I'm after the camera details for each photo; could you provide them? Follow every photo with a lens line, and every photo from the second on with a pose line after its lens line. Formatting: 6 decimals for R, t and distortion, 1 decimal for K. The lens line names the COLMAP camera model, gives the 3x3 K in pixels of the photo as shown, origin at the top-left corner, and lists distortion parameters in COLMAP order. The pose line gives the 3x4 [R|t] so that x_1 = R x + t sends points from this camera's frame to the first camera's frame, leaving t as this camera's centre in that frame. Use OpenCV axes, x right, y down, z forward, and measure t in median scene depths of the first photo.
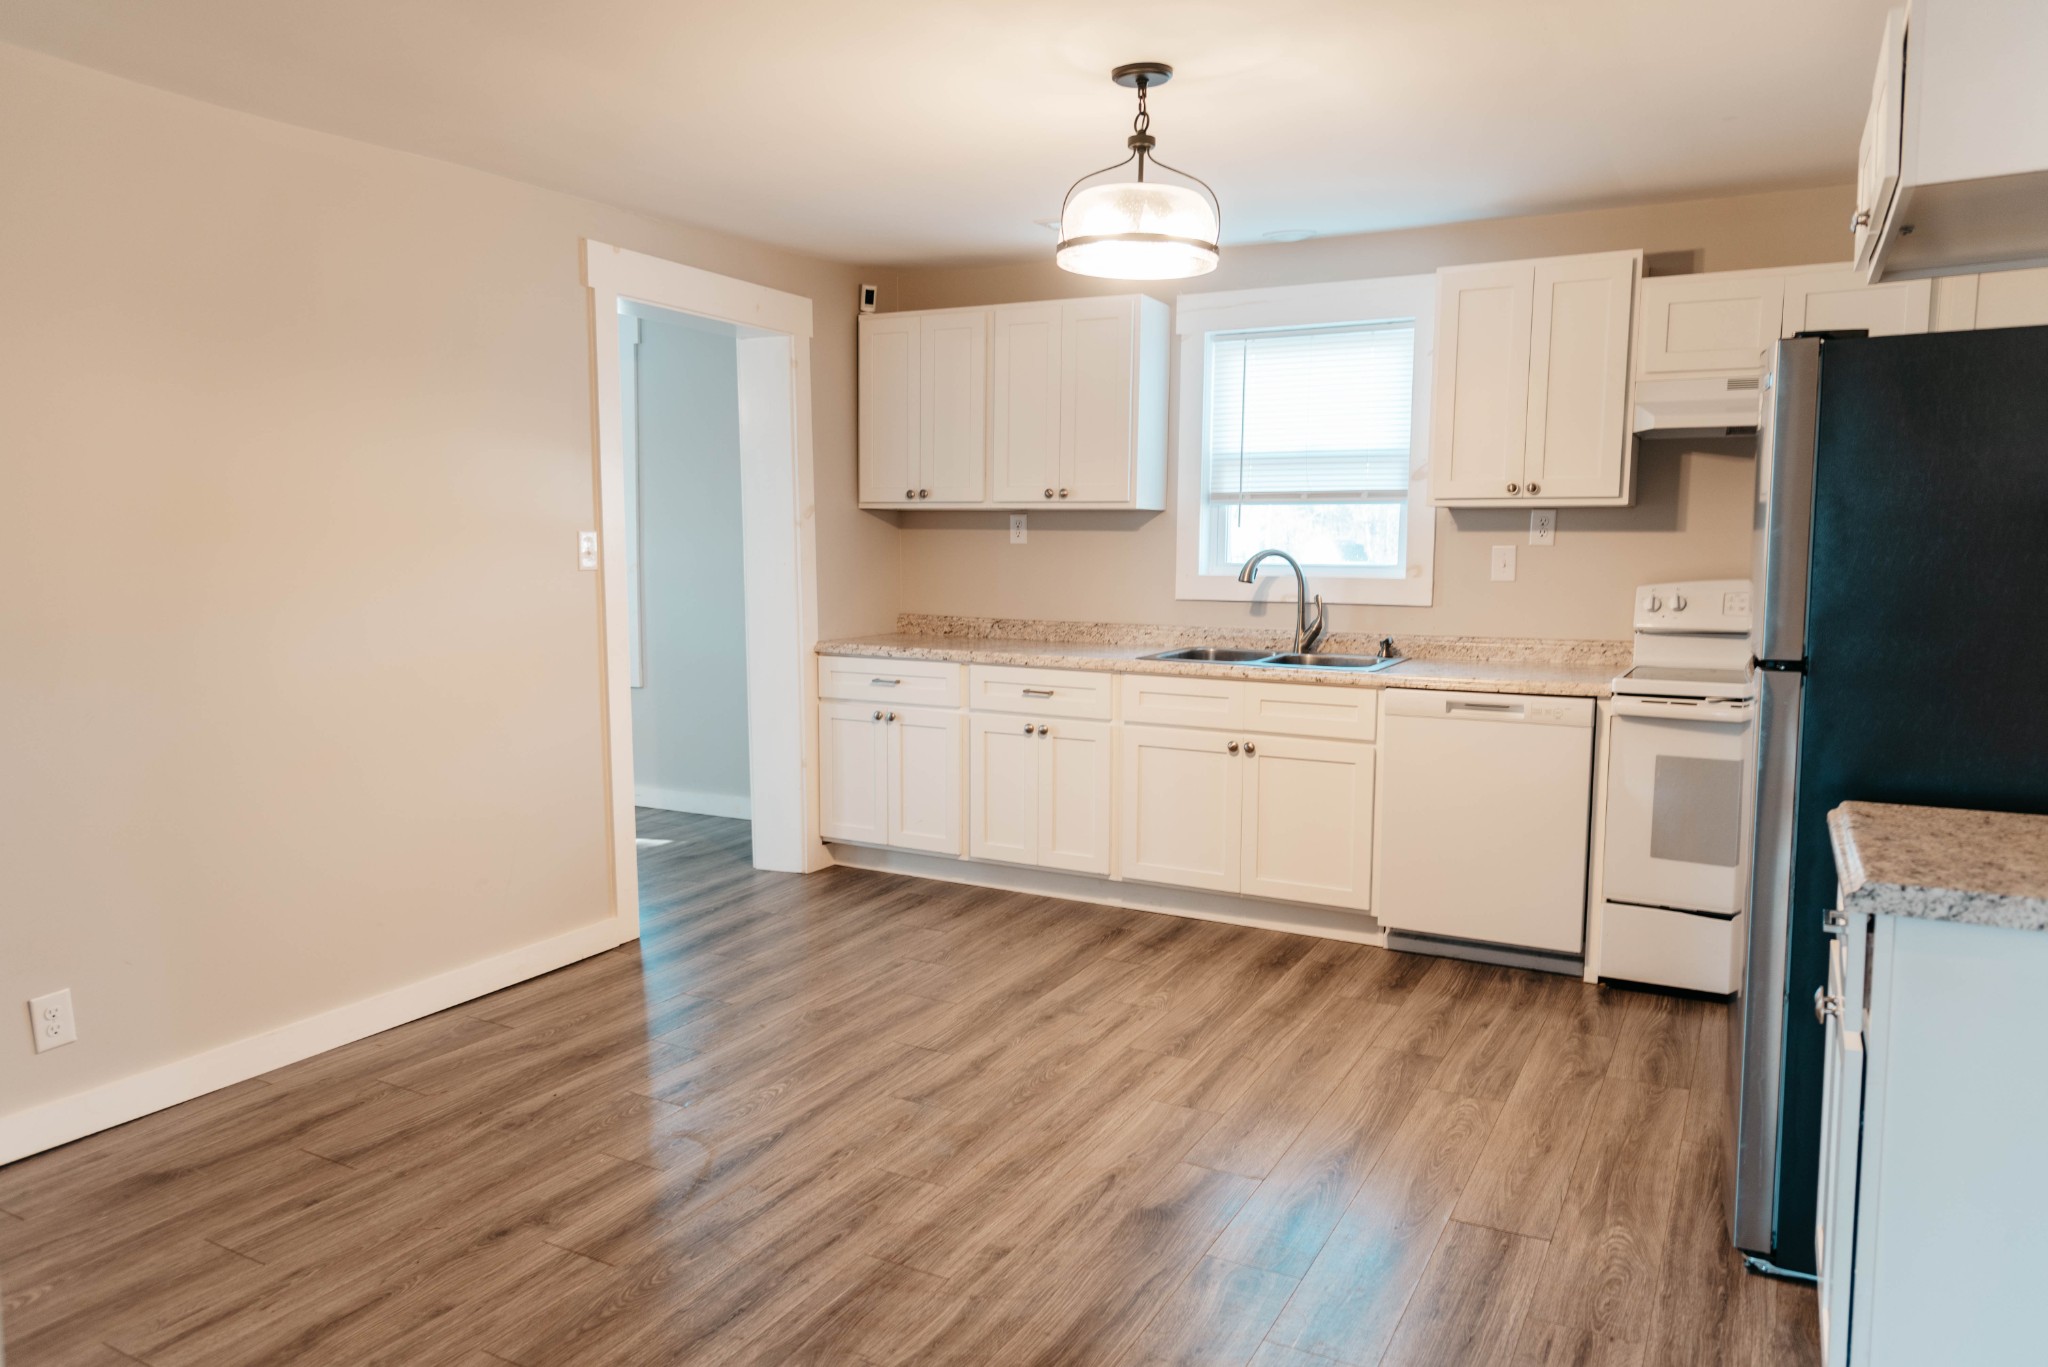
lens RADIAL K [[1372.1, 0, 1030.1], [0, 1372.1, 680.2], [0, 0, 1]] dist [0.007876, -0.008481]
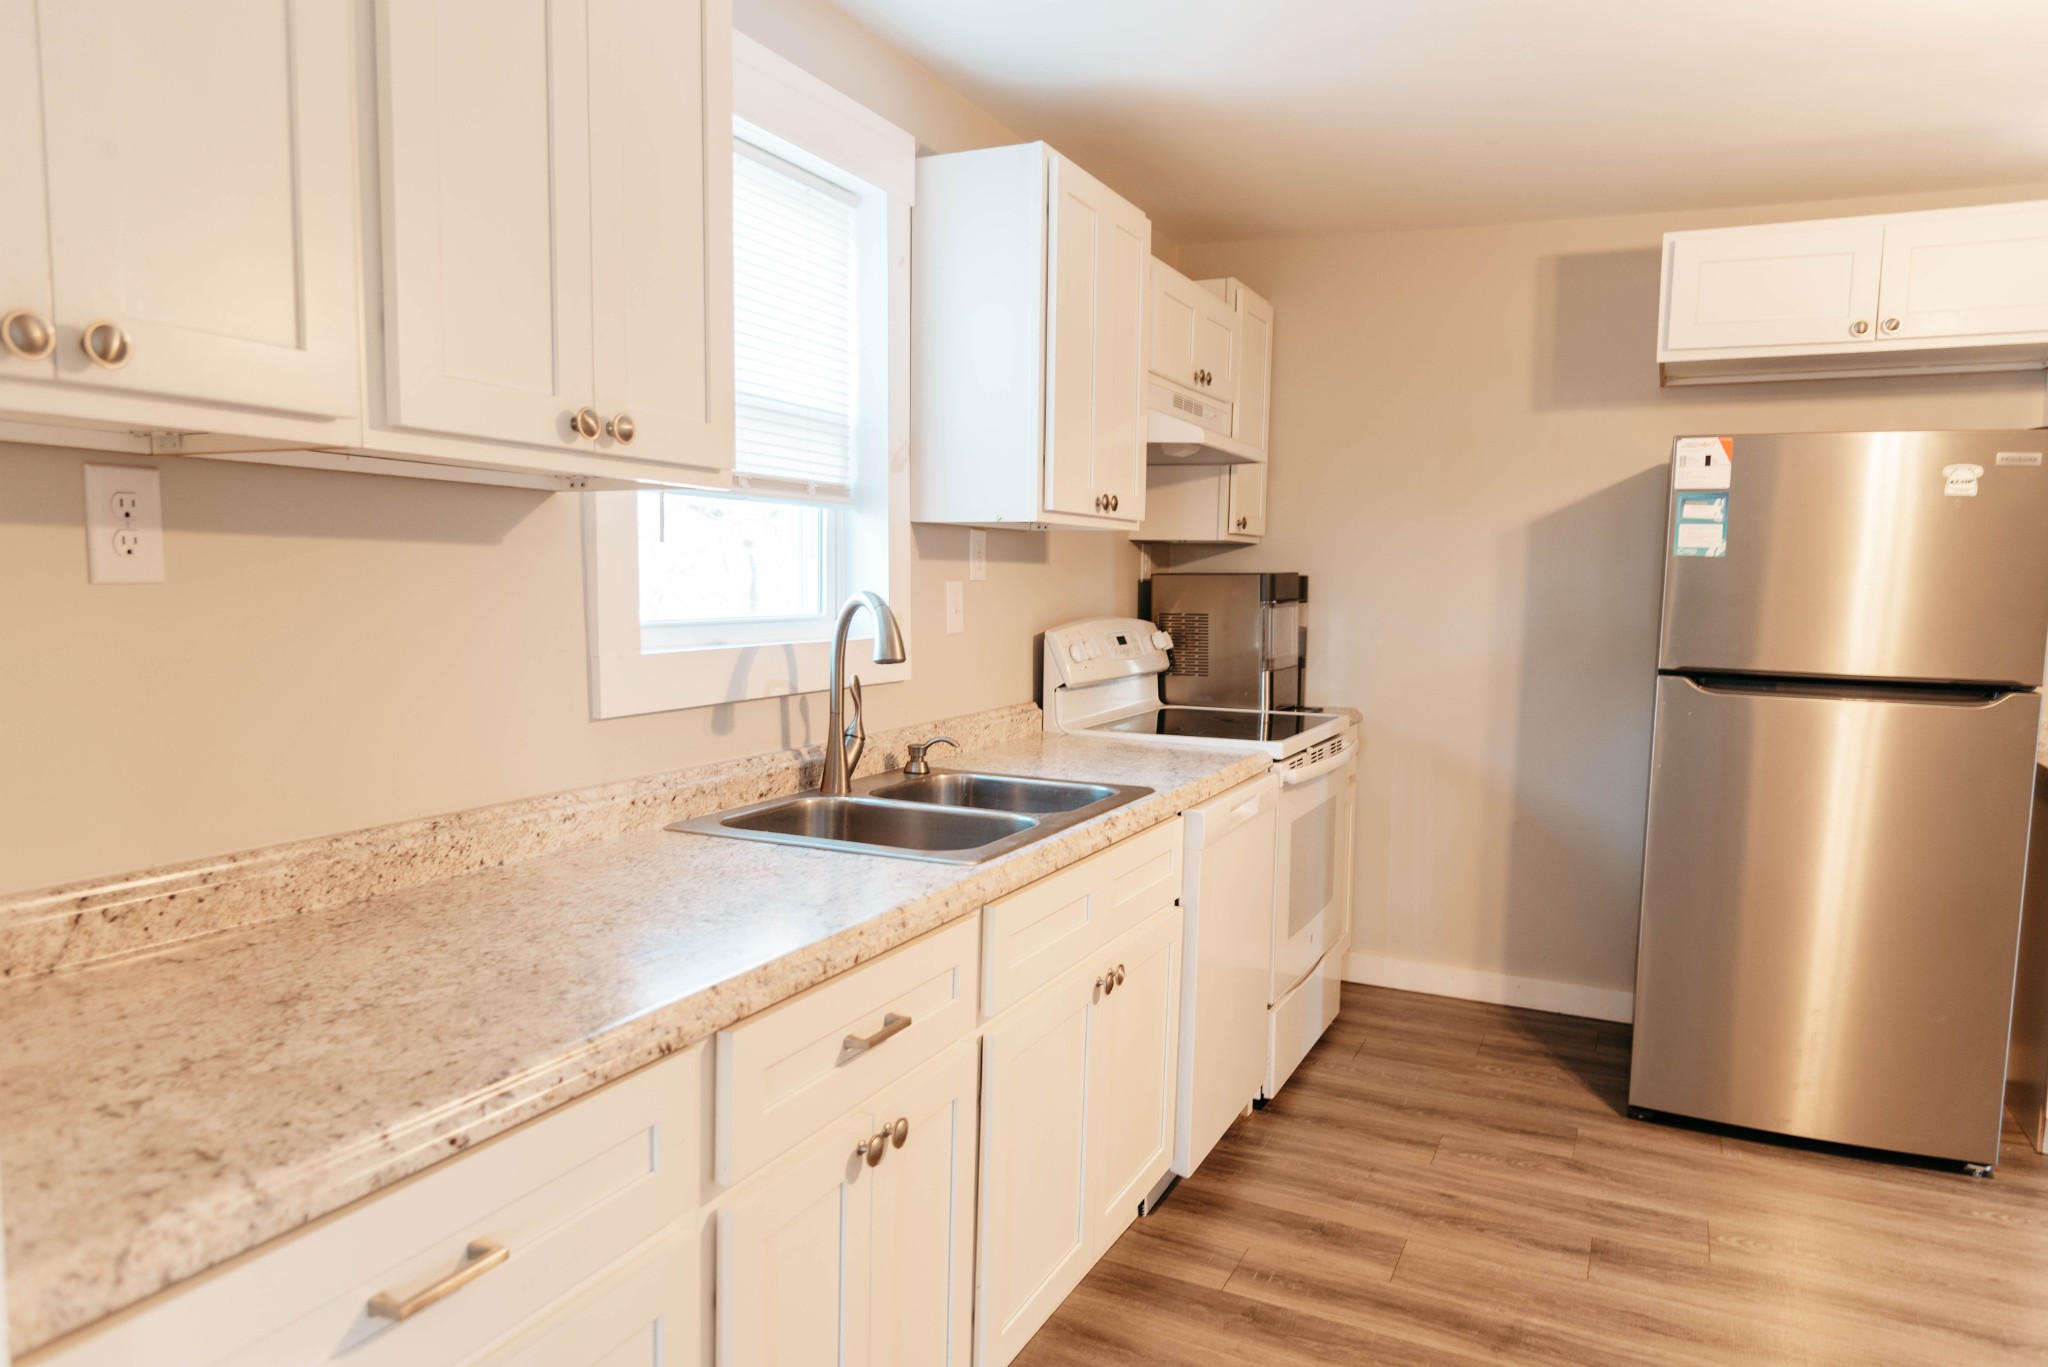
lens RADIAL K [[1372.1, 0, 1027.2], [0, 1372.1, 690.7], [0, 0, 1]] dist [0.007876, -0.008481]
pose [[-0.054417, -0.089490, 0.994500, -0.381975], [0.087251, 0.991740, 0.094016, -0.121074], [-0.994699, 0.091887, -0.046159, 1.155018]]
